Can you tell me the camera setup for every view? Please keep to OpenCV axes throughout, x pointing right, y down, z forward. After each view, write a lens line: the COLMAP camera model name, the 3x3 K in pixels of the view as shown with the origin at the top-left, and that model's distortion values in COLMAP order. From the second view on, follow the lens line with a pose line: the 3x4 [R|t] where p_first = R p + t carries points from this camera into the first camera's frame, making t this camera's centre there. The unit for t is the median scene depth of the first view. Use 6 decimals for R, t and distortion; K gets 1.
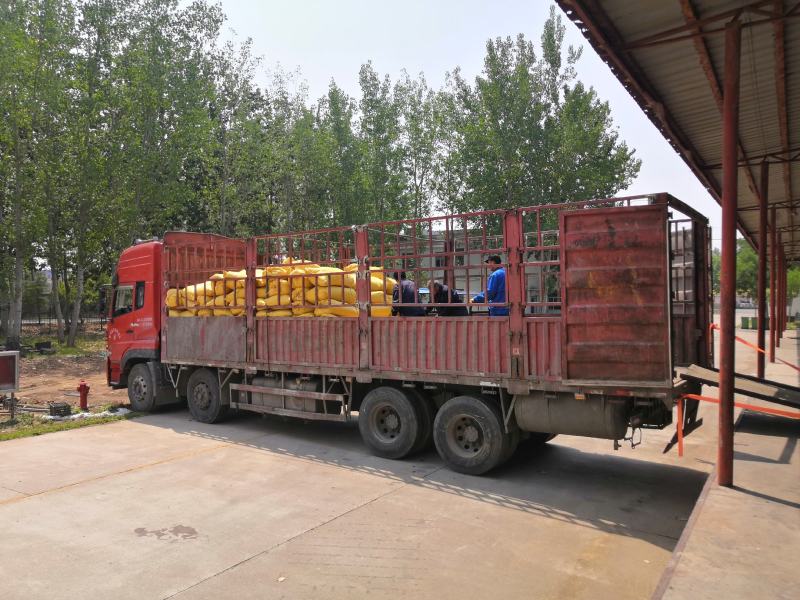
lens RADIAL K [[625.4, 0, 415.0], [0, 625.4, 292.2], [0, 0, 1]] dist [-0.016470, 0.043452]
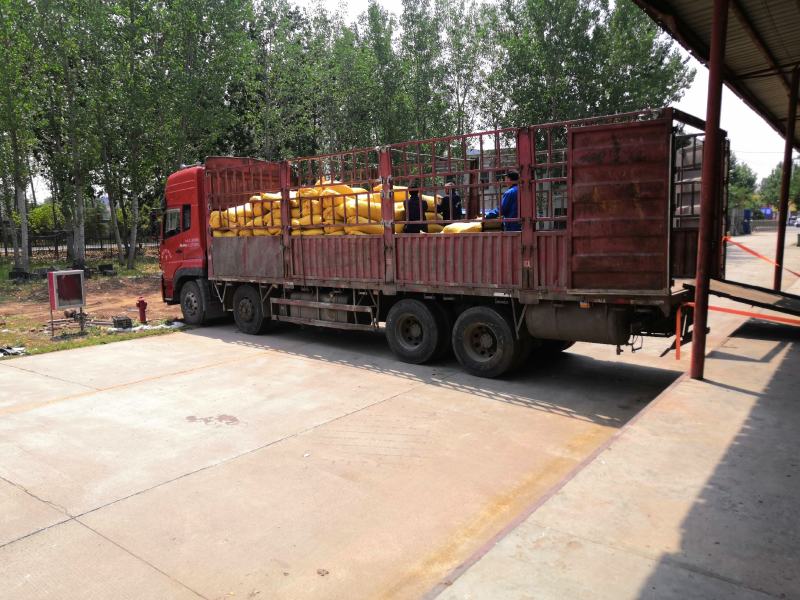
lens RADIAL K [[625.4, 0, 411.0], [0, 625.4, 288.1], [0, 0, 1]] dist [-0.016470, 0.043452]
pose [[0.996589, -0.003636, -0.082443, 0.047226], [0.013266, 0.993094, 0.116566, 0.008271], [0.081450, -0.117262, 0.989755, -0.064819]]
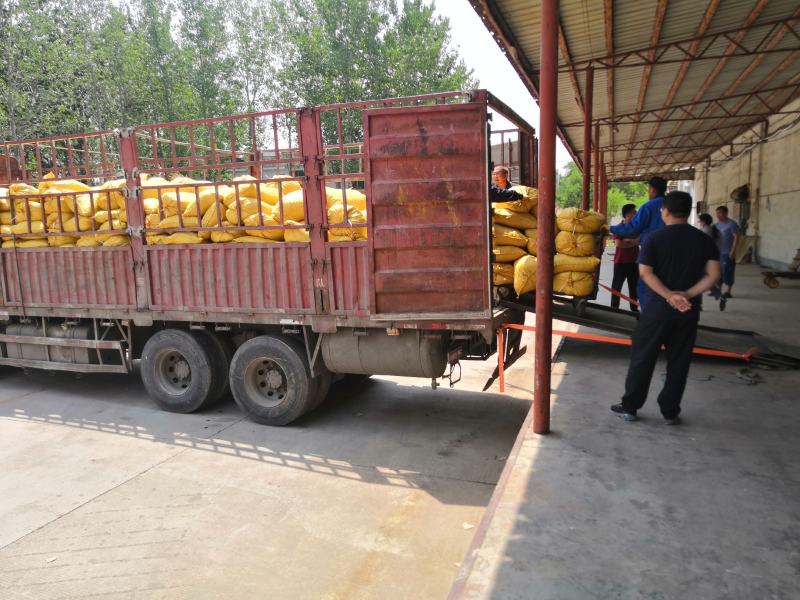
lens RADIAL K [[625.4, 0, 413.4], [0, 625.4, 295.8], [0, 0, 1]] dist [-0.016470, 0.043452]
pose [[0.971660, -0.042100, 0.232605, 0.078699], [0.012819, 0.991949, 0.125985, 0.007481], [-0.236037, -0.119433, 0.964377, 0.138995]]
